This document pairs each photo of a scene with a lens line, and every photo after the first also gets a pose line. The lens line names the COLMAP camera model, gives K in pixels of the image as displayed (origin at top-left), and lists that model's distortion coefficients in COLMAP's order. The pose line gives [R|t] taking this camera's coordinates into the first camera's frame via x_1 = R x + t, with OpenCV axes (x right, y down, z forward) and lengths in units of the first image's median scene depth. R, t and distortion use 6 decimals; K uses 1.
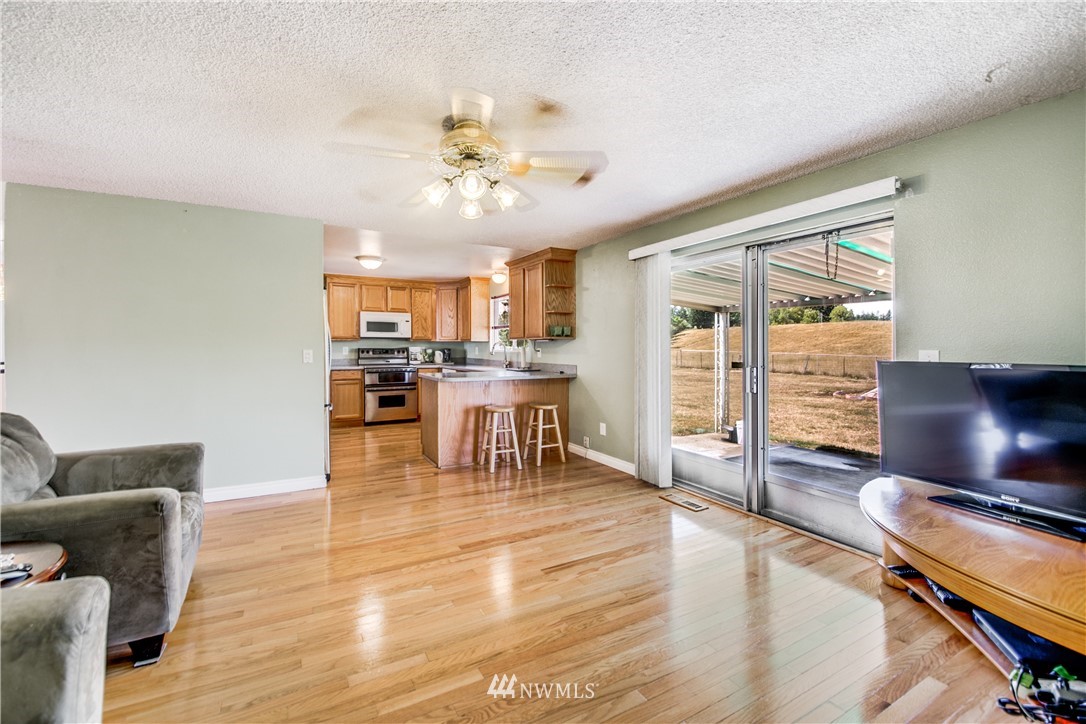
lens RADIAL K [[395.0, 0, 539.8], [0, 395.0, 359.2], [0, 0, 1]] dist [-0.000727, -0.007646]
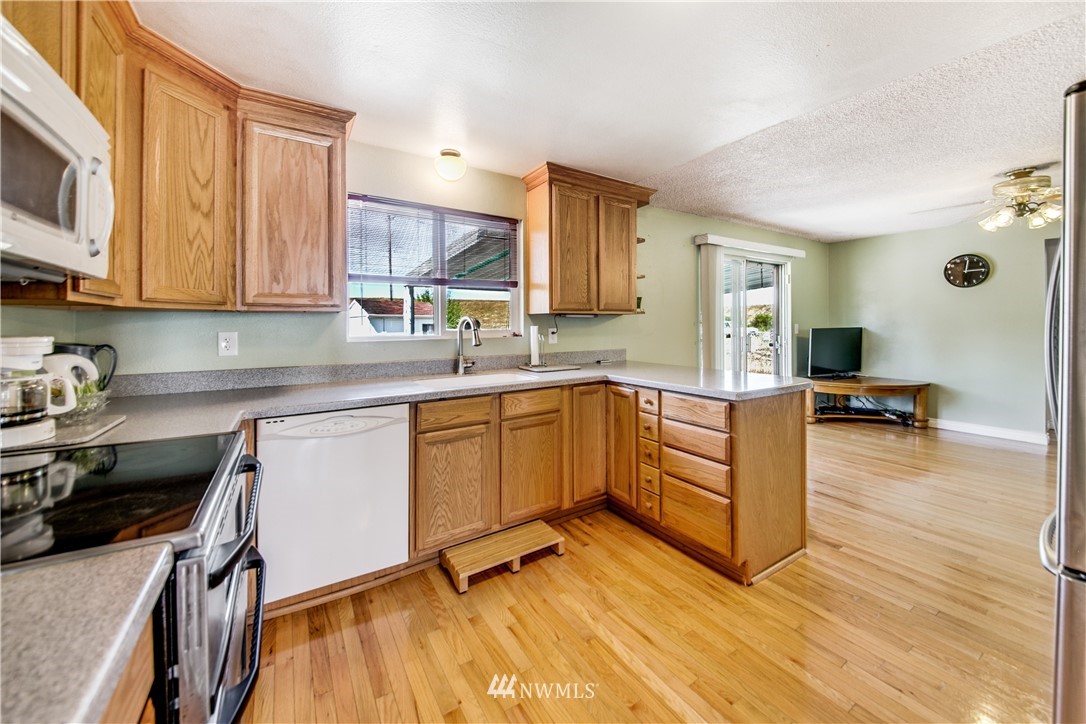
lens RADIAL K [[408.3, 0, 551.7], [0, 408.3, 324.6], [0, 0, 1]] dist [0.001133, -0.000439]
pose [[-0.012484, -0.004213, 0.999913, -0.502154], [0.038925, 0.999231, 0.004696, -0.029961], [-0.999164, 0.038980, -0.012310, 0.826366]]
